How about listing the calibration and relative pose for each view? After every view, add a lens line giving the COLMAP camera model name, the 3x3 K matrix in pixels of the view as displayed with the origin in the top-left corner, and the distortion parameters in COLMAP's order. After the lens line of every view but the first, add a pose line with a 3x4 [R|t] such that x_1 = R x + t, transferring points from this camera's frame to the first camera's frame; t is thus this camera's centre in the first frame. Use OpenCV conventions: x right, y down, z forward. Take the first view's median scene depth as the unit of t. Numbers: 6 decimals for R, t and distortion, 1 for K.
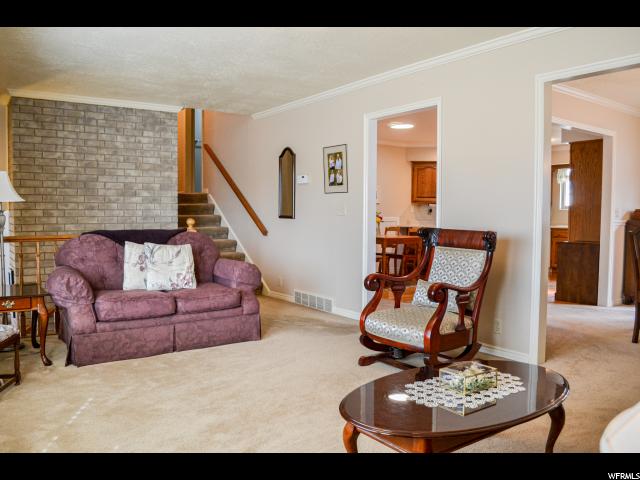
lens RADIAL K [[511.1, 0, 320.0], [0, 511.1, 240.0], [0, 0, 1]] dist [-0.068069, -0.002050]
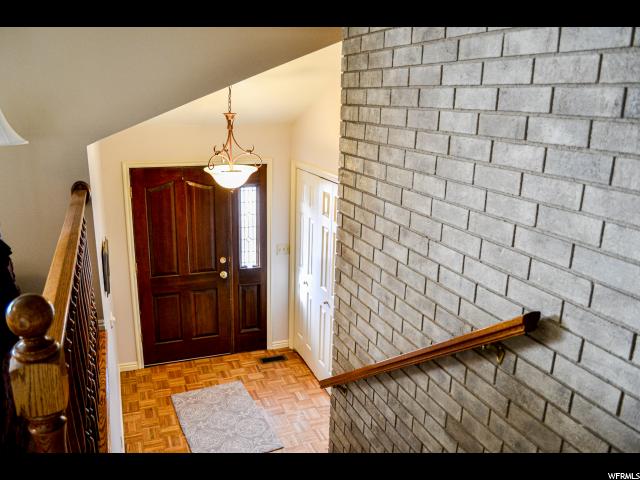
lens RADIAL K [[519.2, 0, 311.3], [0, 519.2, 238.1], [0, 0, 1]] dist [-0.071578, -0.001755]
pose [[-0.255794, 0.246407, -0.934801, -0.103202], [-0.064269, 0.960497, 0.270767, -0.108205], [0.964593, 0.129340, -0.229853, 1.024352]]
